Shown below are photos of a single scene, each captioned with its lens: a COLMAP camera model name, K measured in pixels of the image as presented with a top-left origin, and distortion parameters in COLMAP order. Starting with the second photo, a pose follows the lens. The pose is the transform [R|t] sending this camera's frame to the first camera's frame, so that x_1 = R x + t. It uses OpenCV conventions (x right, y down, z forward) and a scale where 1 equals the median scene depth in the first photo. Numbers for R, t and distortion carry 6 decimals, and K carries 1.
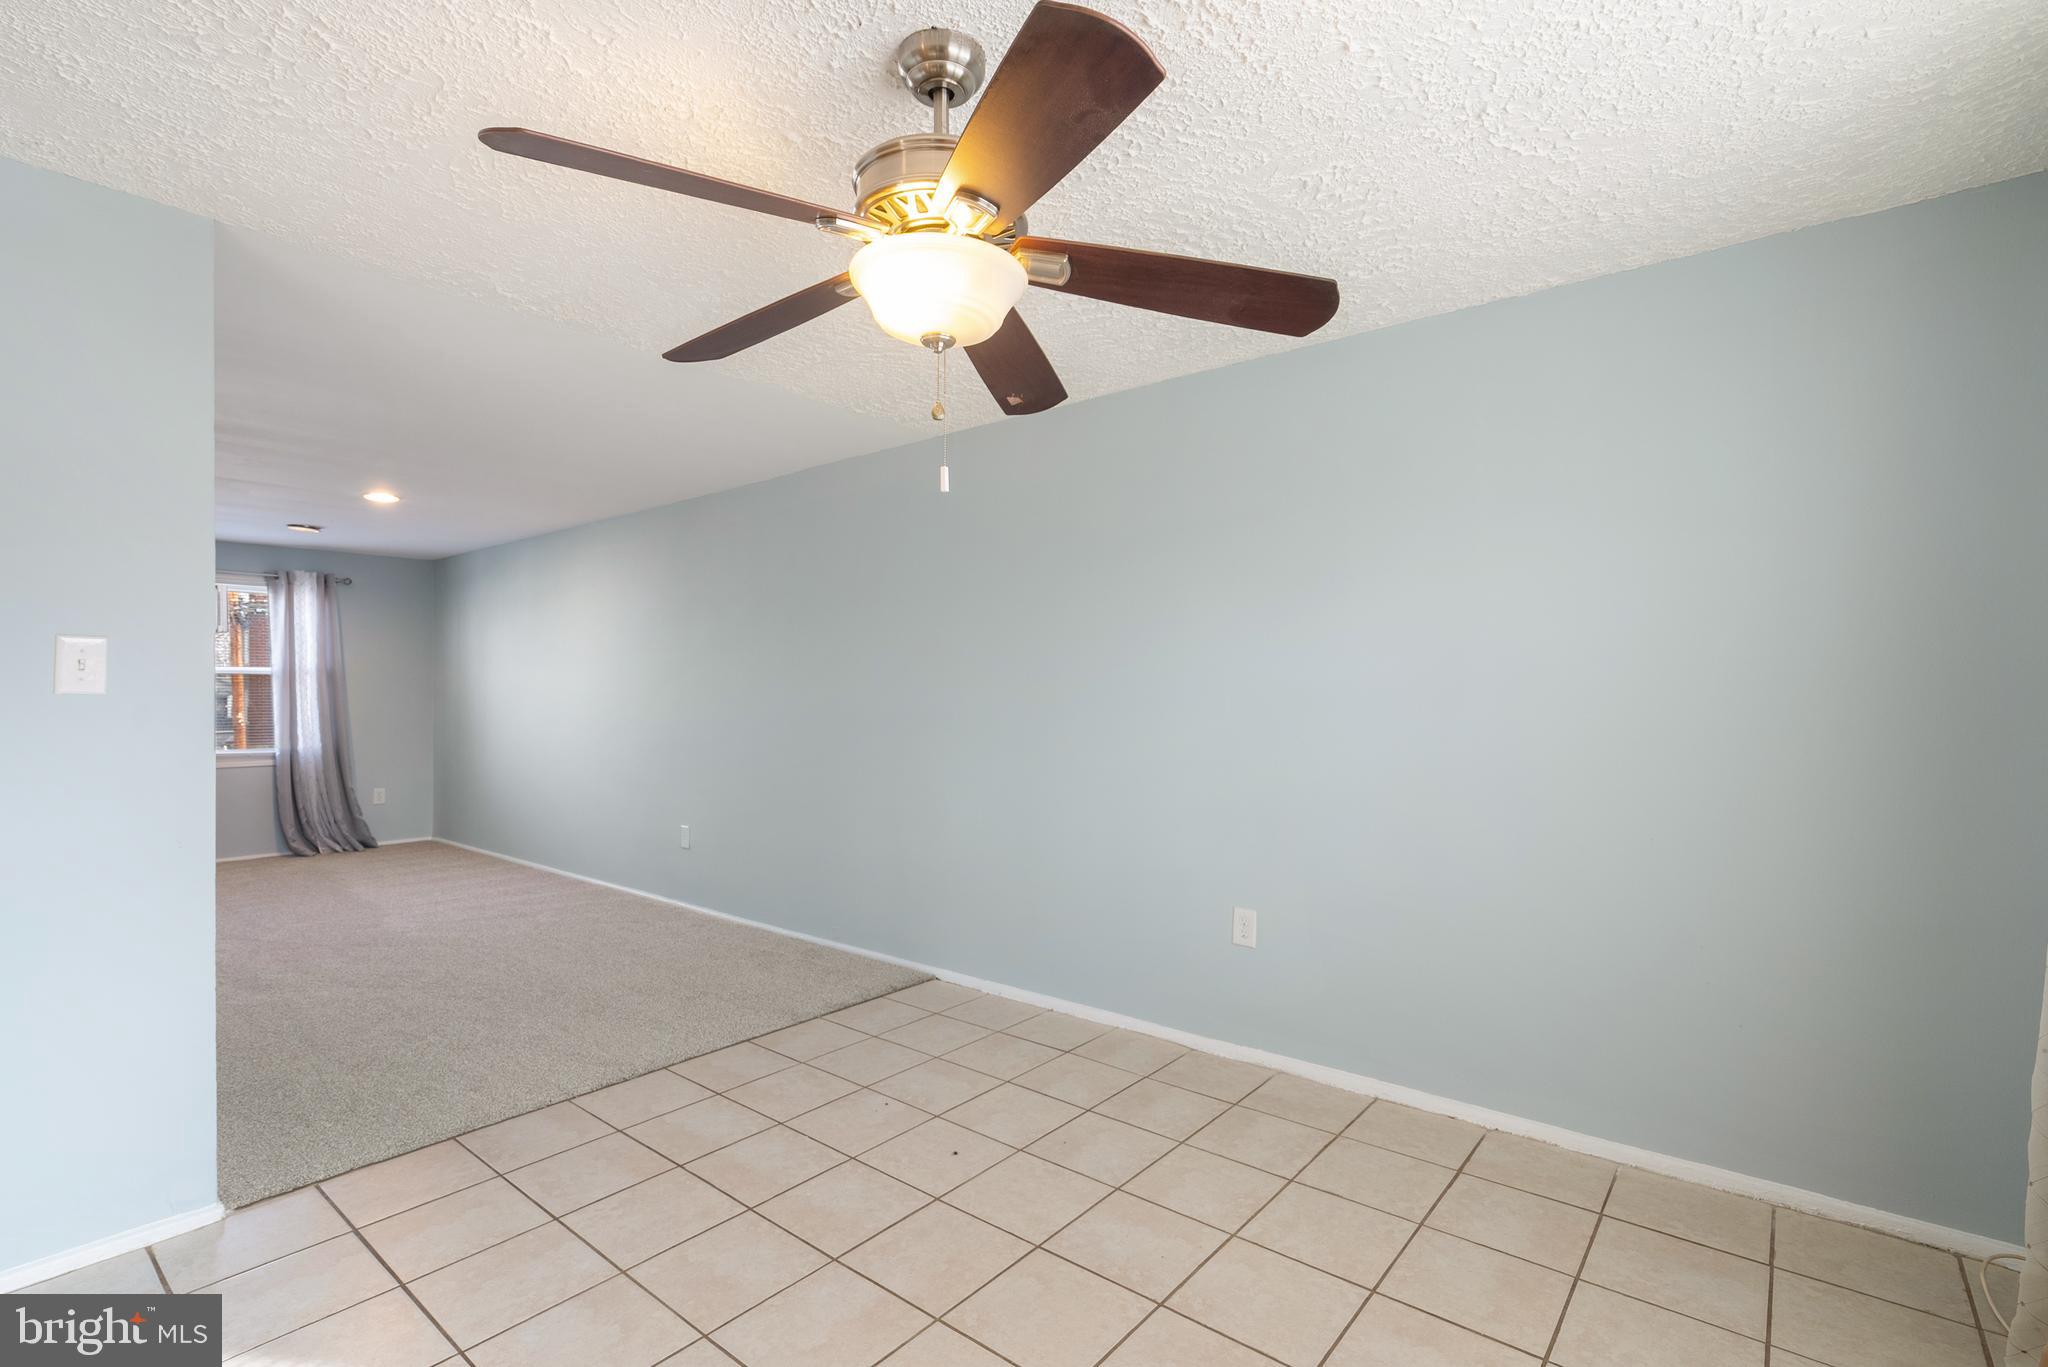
lens RADIAL K [[944.0, 0, 1005.3], [0, 944.0, 688.7], [0, 0, 1]] dist [0.004687, -0.002962]
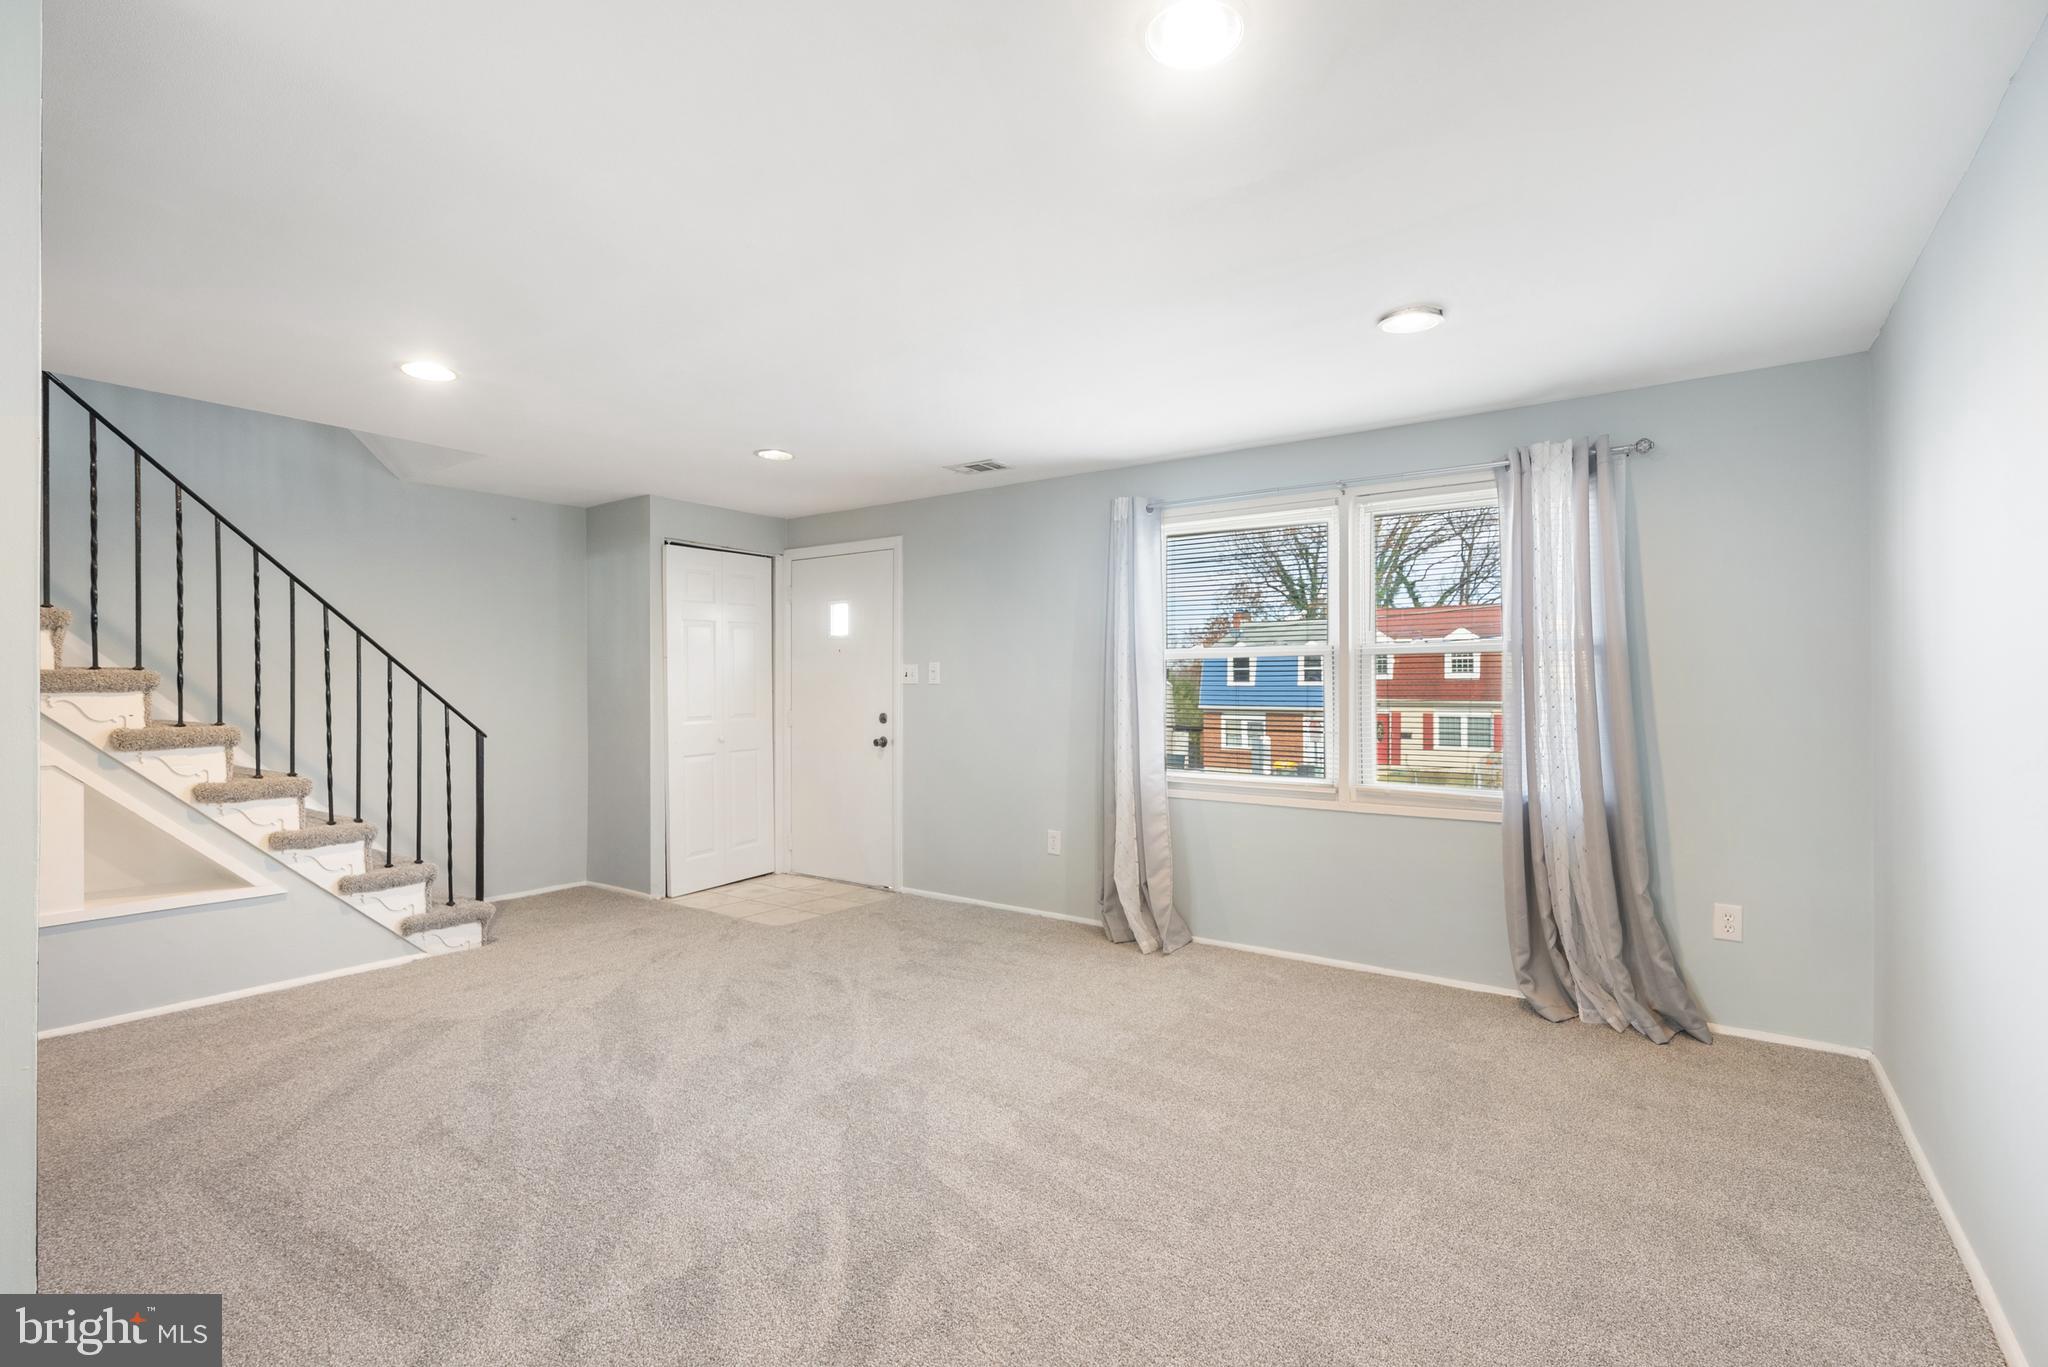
lens RADIAL K [[944.0, 0, 1006.1], [0, 944.0, 682.1], [0, 0, 1]] dist [0.004687, -0.002962]
pose [[0.081171, -0.005242, -0.996686, -0.562679], [0.005372, 0.999974, -0.004822, 0.006229], [0.996686, -0.004963, 0.081197, 1.415521]]
